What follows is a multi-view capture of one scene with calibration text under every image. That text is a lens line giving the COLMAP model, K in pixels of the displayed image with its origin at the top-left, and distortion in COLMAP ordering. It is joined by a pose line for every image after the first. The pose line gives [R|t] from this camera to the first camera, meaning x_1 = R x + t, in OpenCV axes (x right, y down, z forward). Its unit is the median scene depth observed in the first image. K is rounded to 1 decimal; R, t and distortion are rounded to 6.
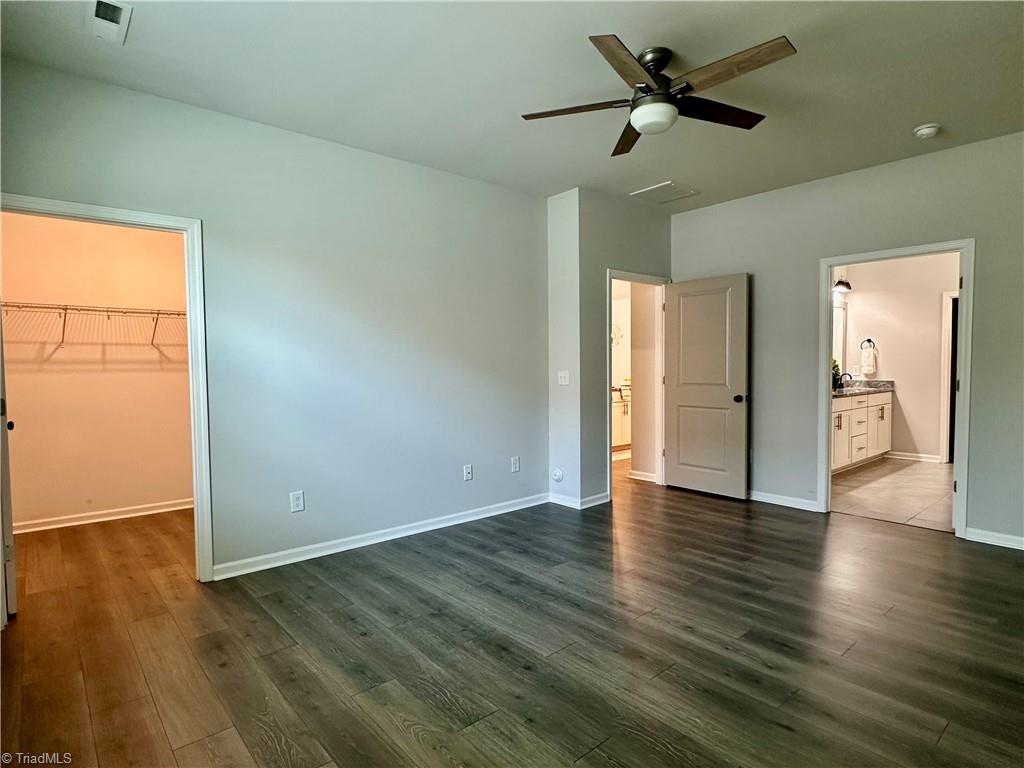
lens RADIAL K [[557.7, 0, 512.0], [0, 557.7, 384.0], [0, 0, 1]] dist [-0.000655, 0.001528]
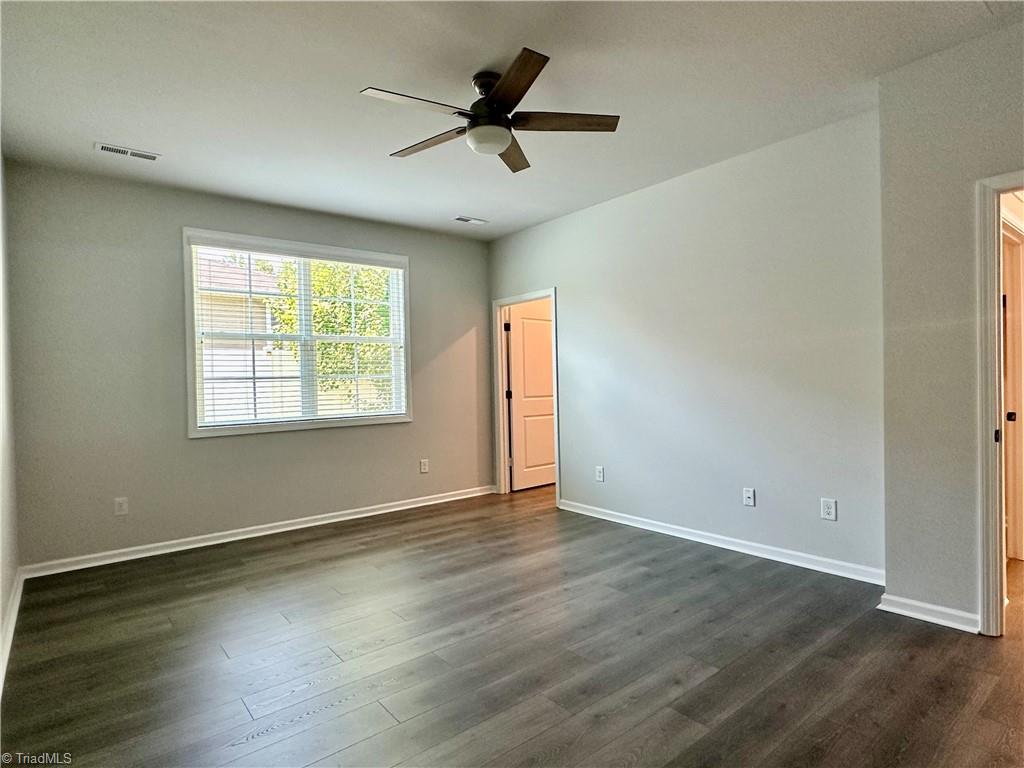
lens RADIAL K [[557.7, 0, 512.0], [0, 557.7, 384.0], [0, 0, 1]] dist [-0.000655, 0.001528]
pose [[-0.034894, 0.019915, -0.999193, 0.960513], [-0.011395, 0.999729, 0.020323, -0.034316], [0.999326, 0.012095, -0.034657, 0.809954]]
